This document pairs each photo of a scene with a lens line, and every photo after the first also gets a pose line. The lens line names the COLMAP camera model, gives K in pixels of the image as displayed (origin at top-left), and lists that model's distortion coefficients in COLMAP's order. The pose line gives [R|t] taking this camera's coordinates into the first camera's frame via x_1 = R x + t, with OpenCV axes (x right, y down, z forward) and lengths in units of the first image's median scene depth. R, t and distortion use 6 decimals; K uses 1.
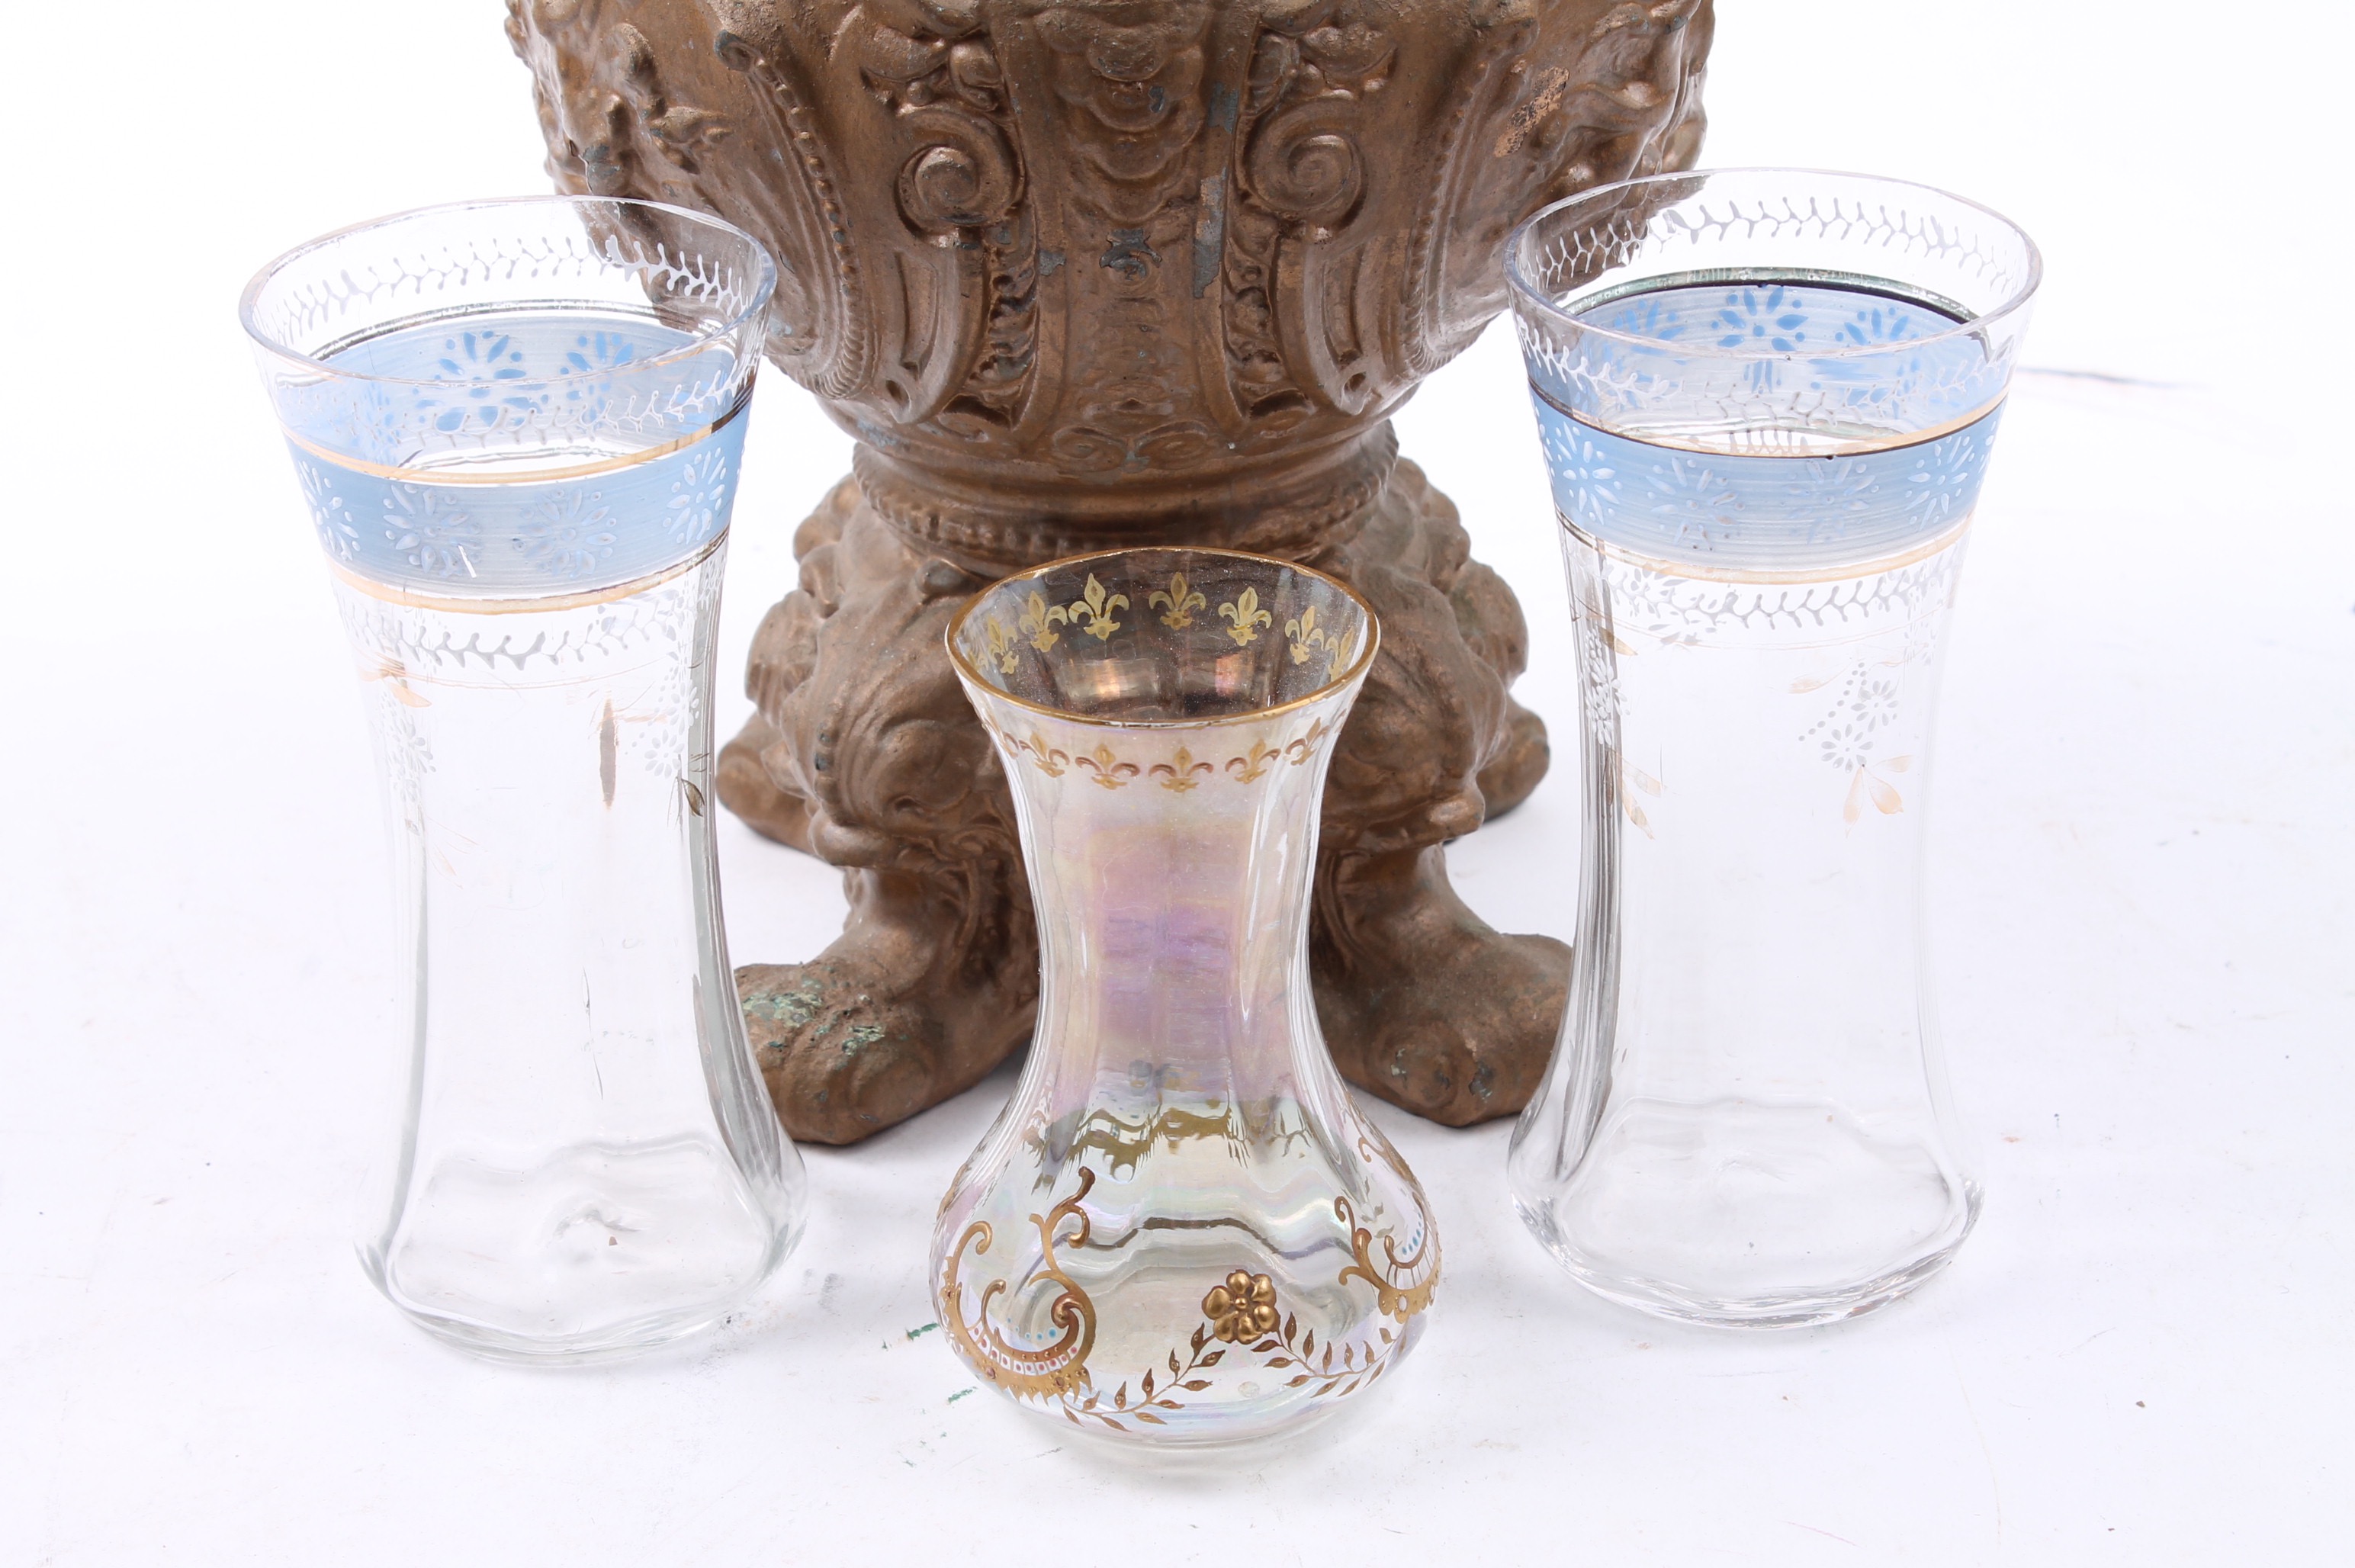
lens RADIAL K [[5424.8, 0, 1180.9], [0, 5424.8, 764.5], [0, 0, 1]] dist [0.081219, 0.000000]
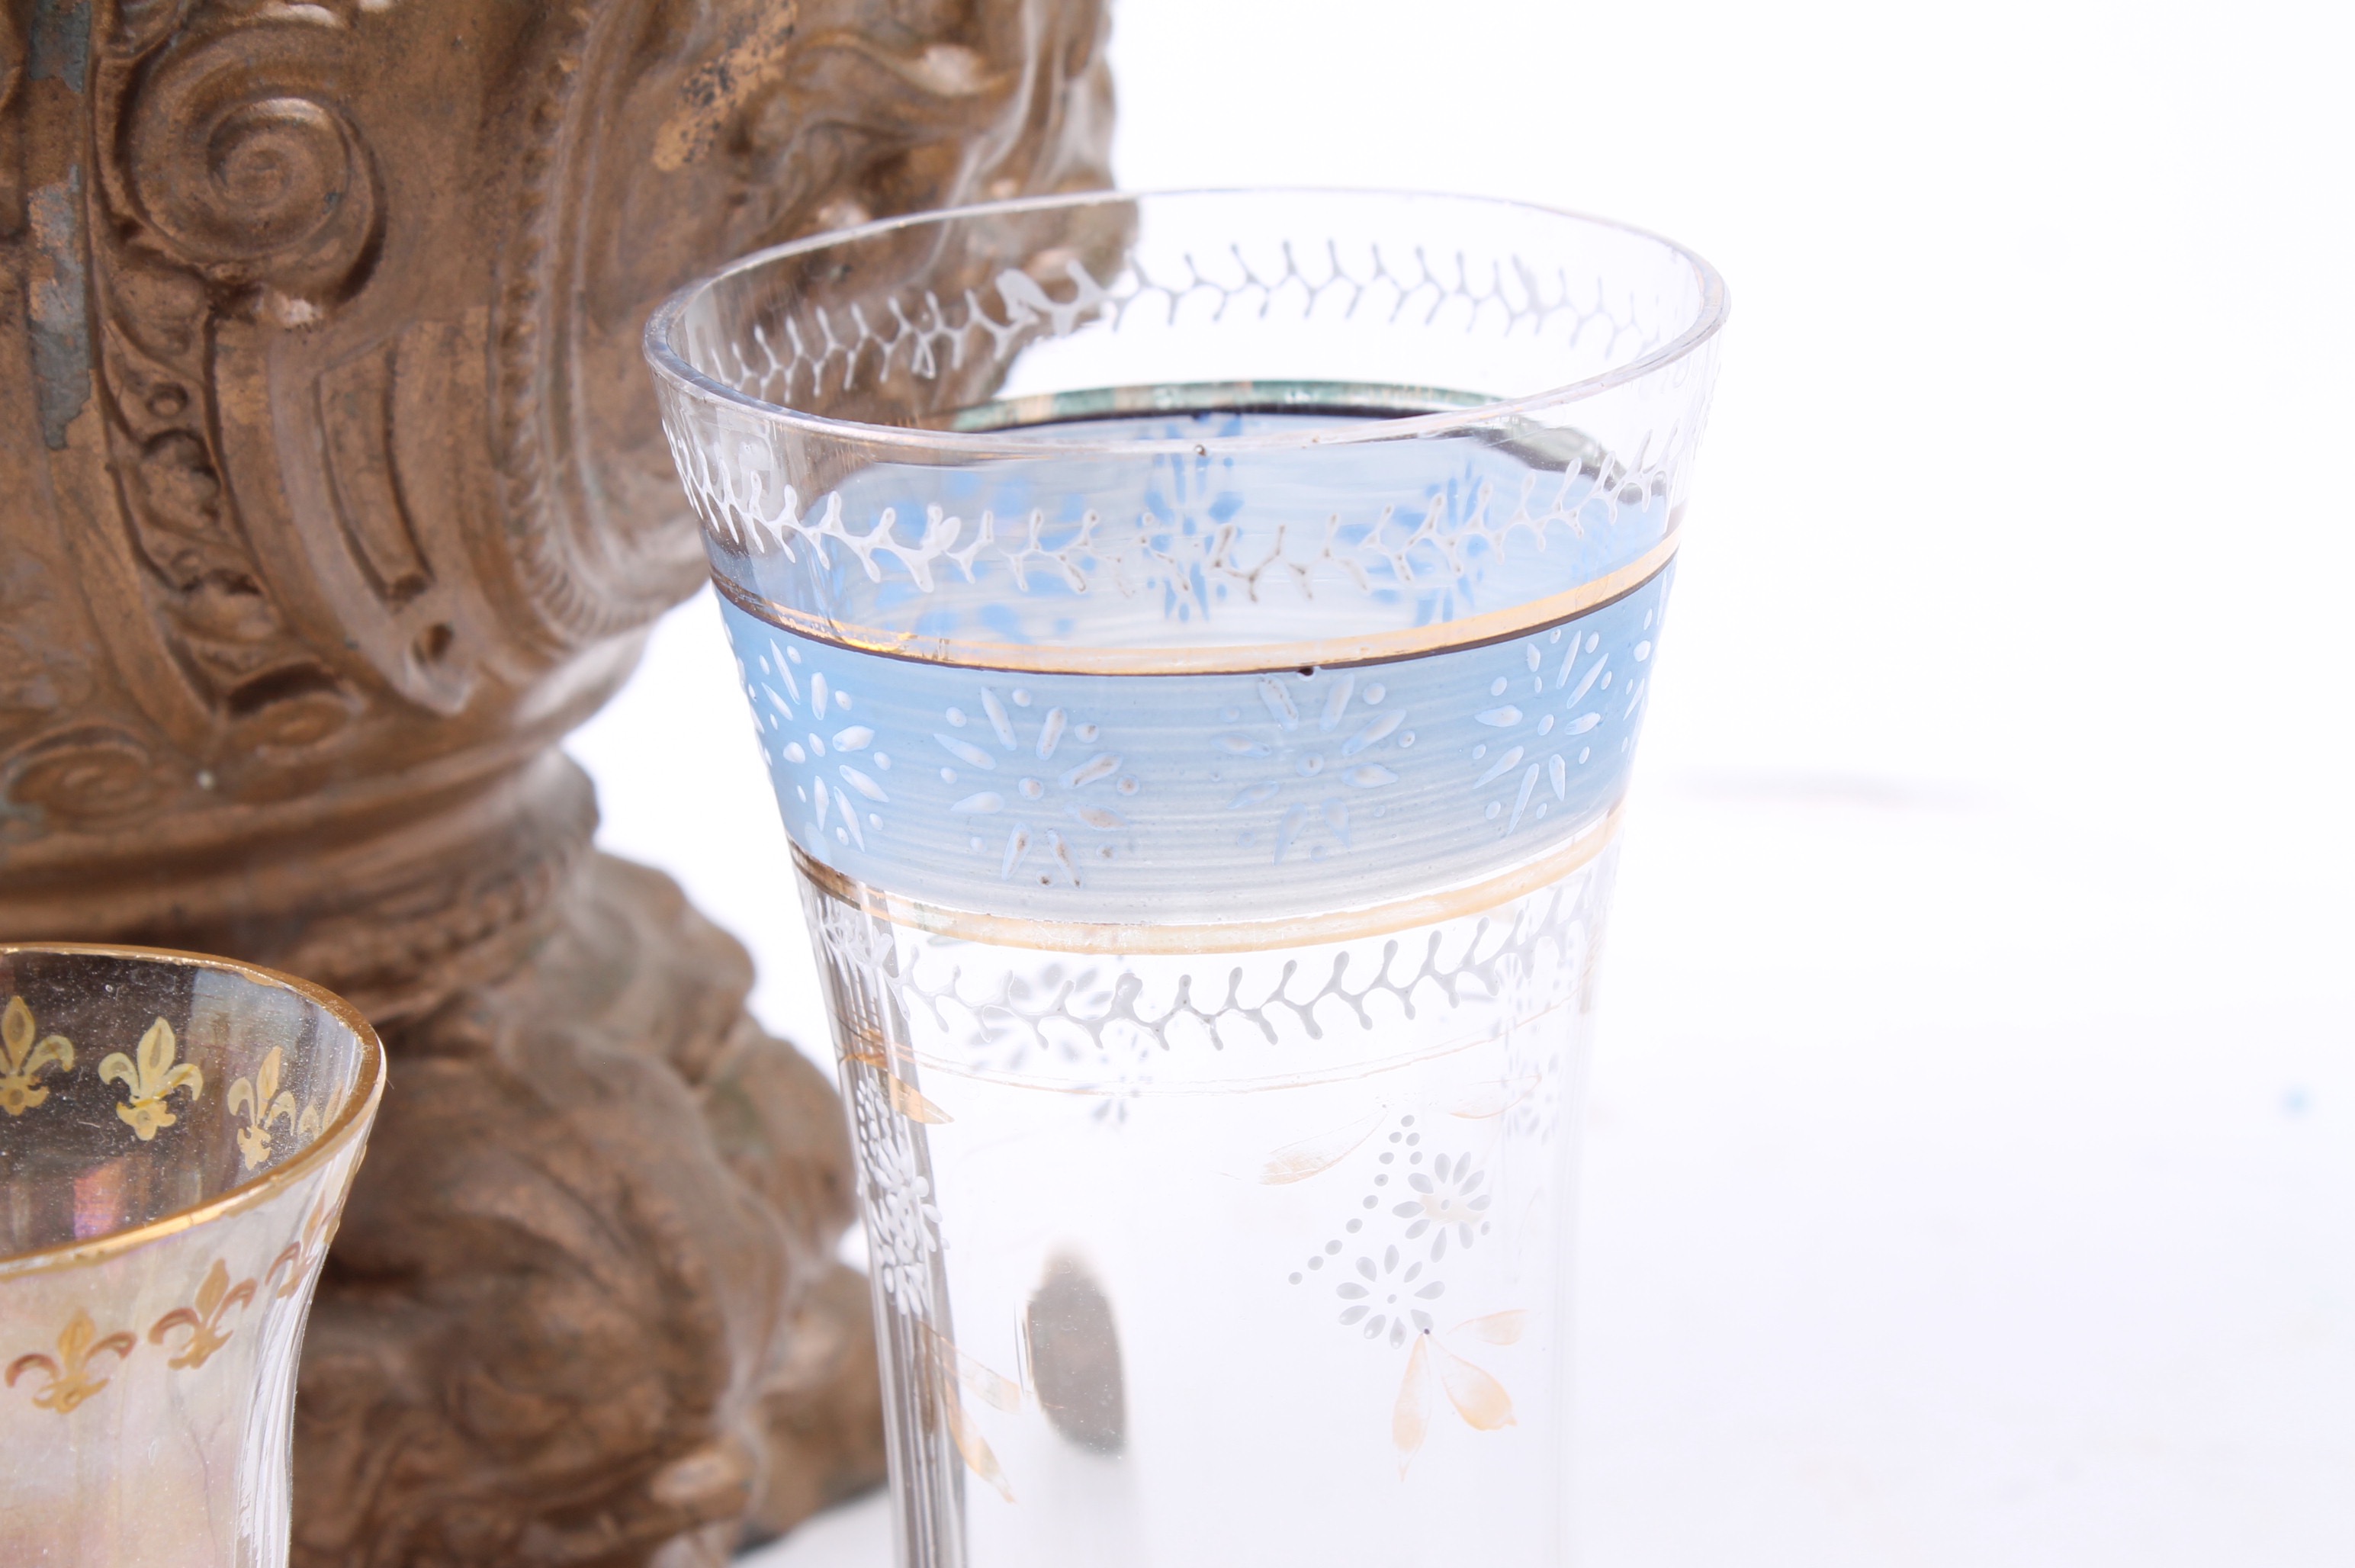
lens RADIAL K [[5605.1, 0, 1177.9], [0, 5605.1, 794.4], [0, 0, 1]] dist [0.093034, 0.000000]
pose [[0.998108, -0.036503, 0.049484, 0.077922], [0.042483, 0.991150, -0.125762, 0.014520], [-0.044456, 0.127626, 0.990826, 0.480757]]
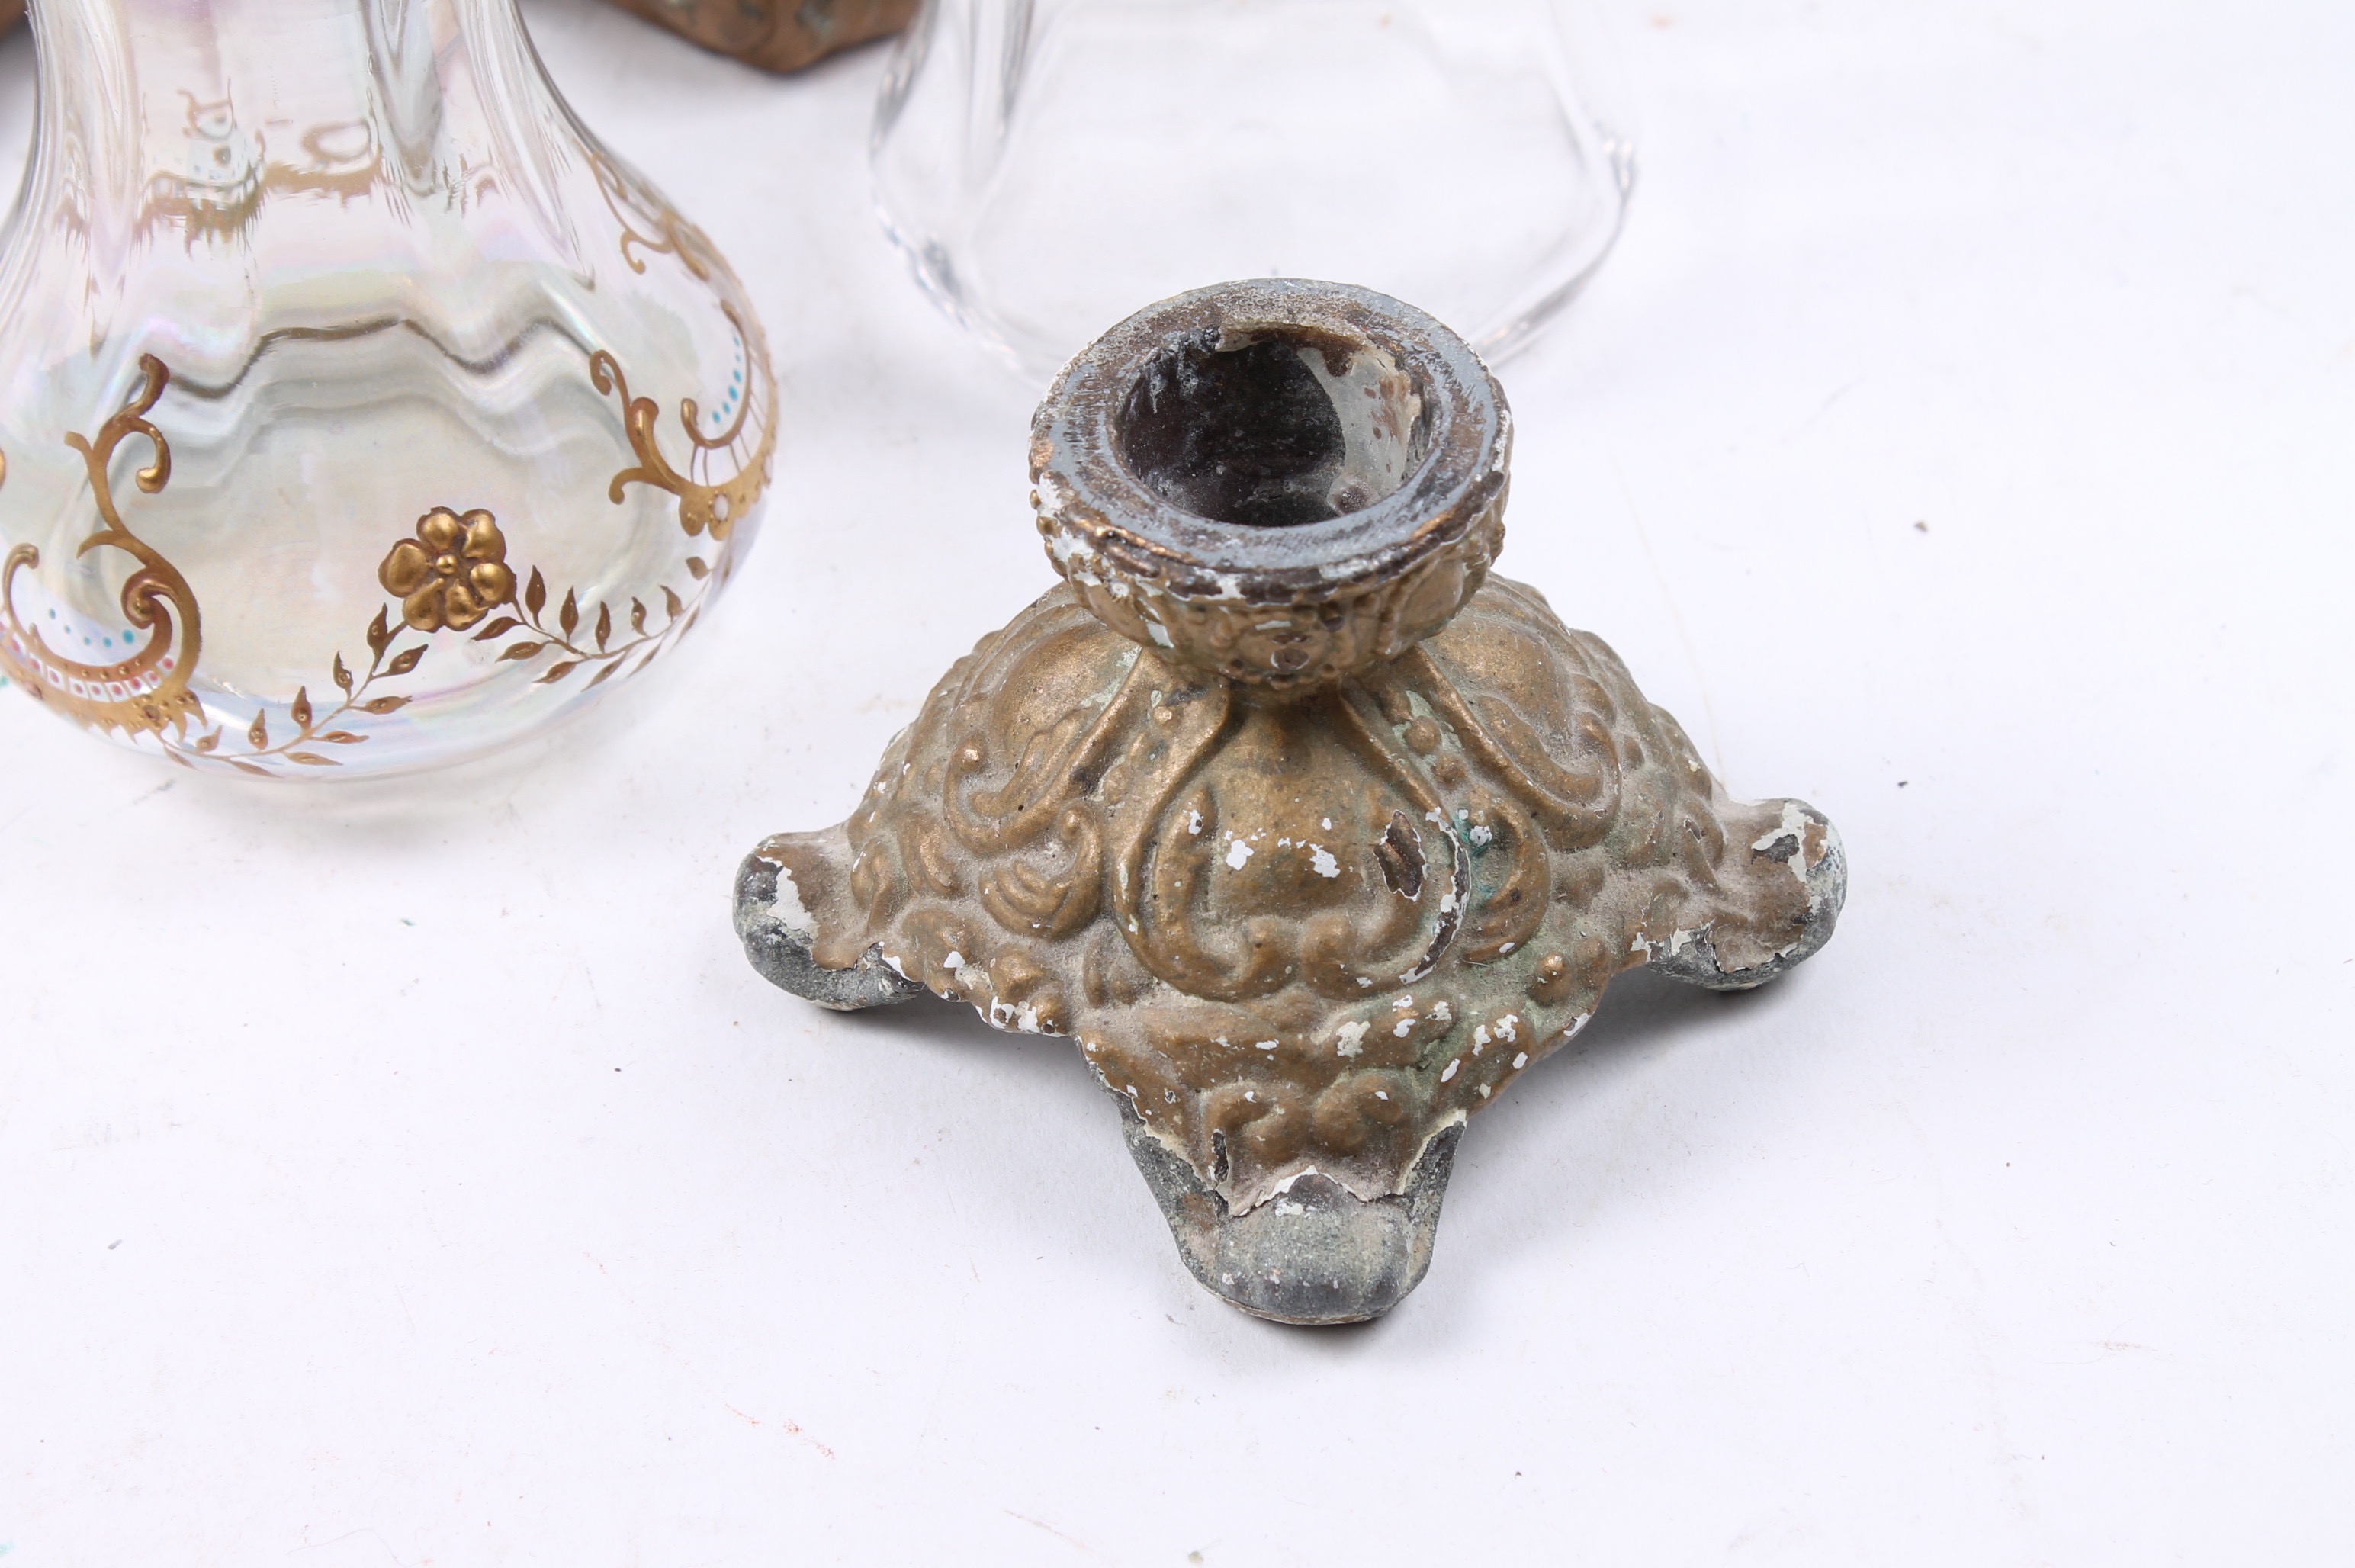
lens RADIAL K [[5605.1, 0, 1177.7], [0, 5605.1, 790.4], [0, 0, 1]] dist [0.093034, 0.000000]
pose [[0.989829, -0.101160, 0.100021, 0.025028], [0.063506, 0.943359, 0.325639, -0.067082], [-0.127297, -0.315975, 0.940189, 0.394415]]
